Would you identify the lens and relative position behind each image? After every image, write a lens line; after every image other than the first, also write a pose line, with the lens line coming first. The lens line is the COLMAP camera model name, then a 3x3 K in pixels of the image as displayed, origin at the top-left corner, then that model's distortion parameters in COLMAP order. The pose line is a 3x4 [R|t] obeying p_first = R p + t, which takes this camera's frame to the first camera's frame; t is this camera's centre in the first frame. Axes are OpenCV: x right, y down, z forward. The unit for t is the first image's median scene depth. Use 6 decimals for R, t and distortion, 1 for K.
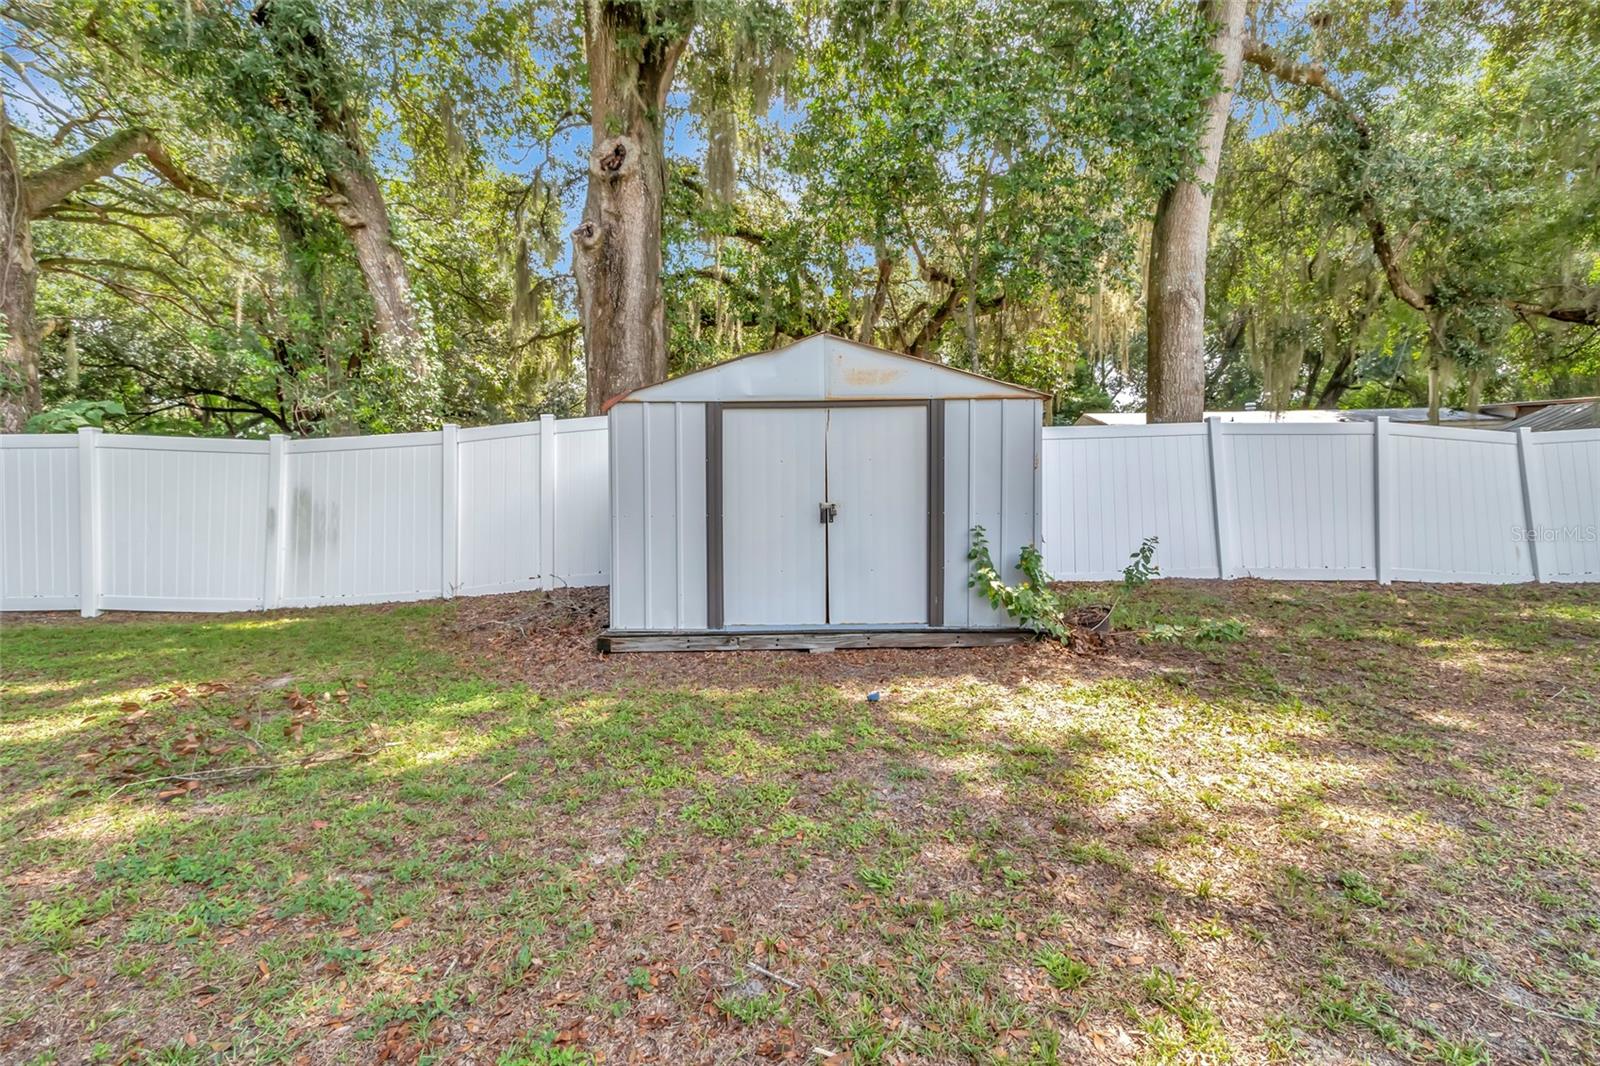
lens RADIAL K [[742.0, 0, 814.2], [0, 742.0, 488.7], [0, 0, 1]] dist [0.004757, 0.000883]
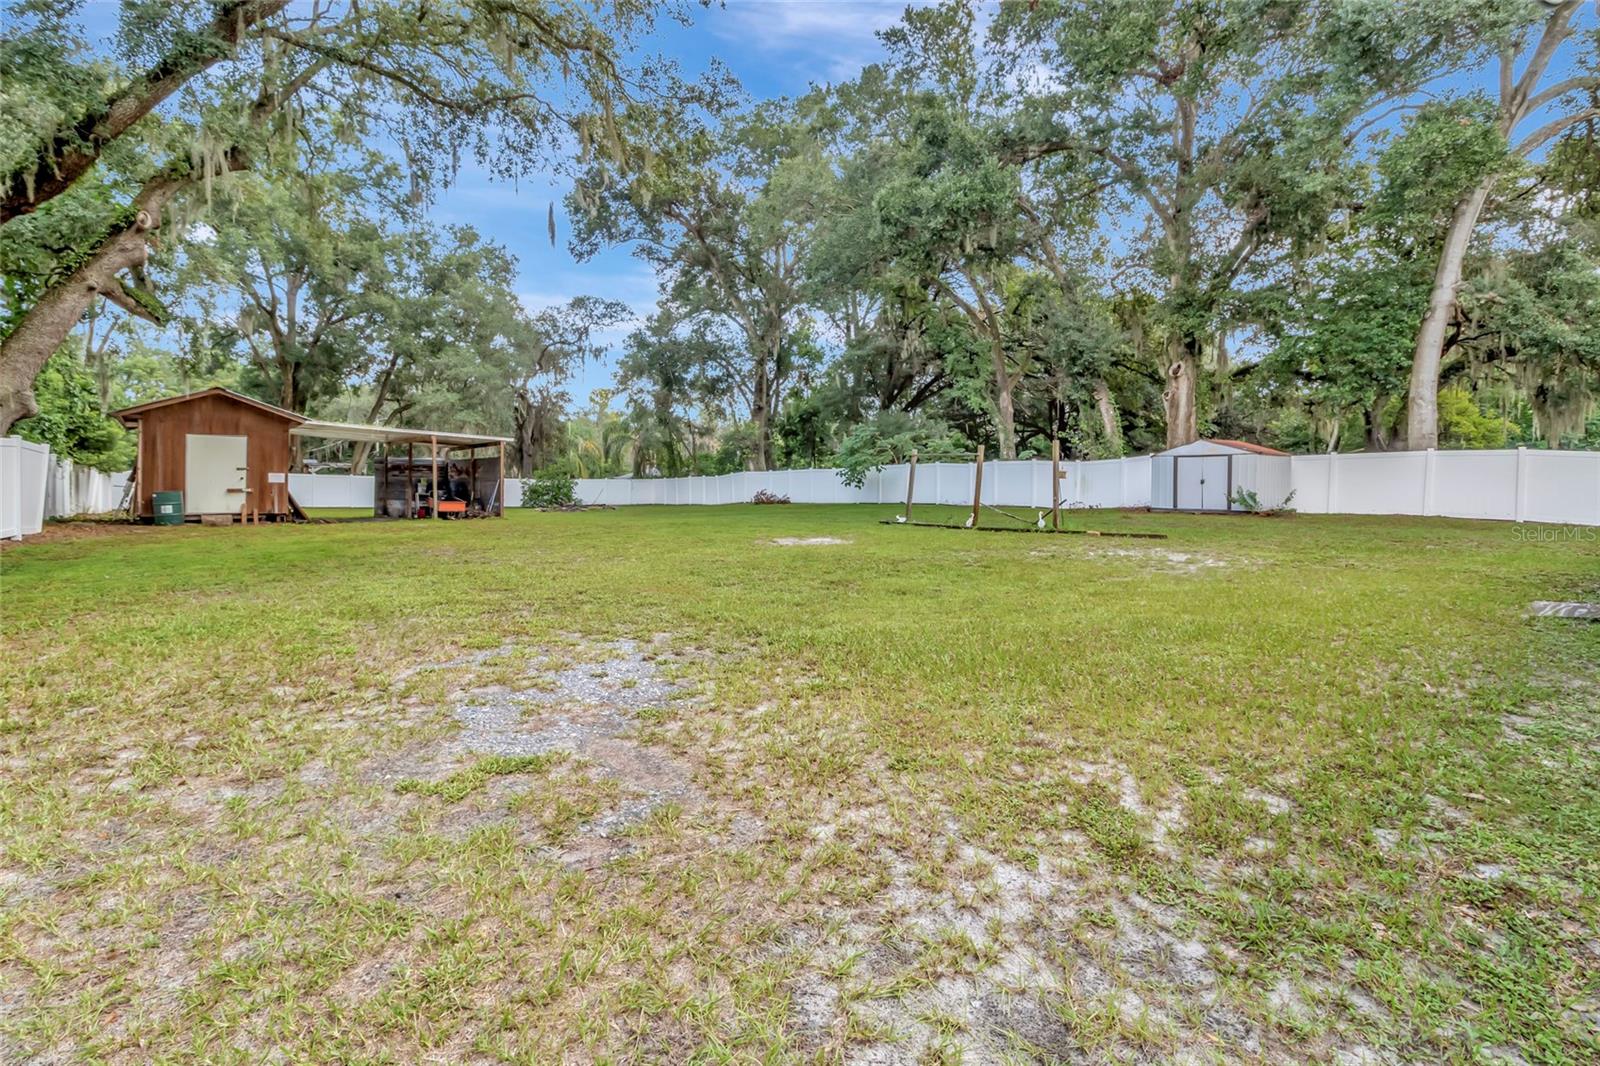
lens RADIAL K [[730.0, 0, 800.2], [0, 730.0, 510.4], [0, 0, 1]] dist [-0.006403, 0.000749]
pose [[0.610598, 0.043052, -0.790769, 1.314579], [-0.013018, 0.998932, 0.044334, 0.029396], [0.791833, -0.016776, 0.610507, -2.309019]]
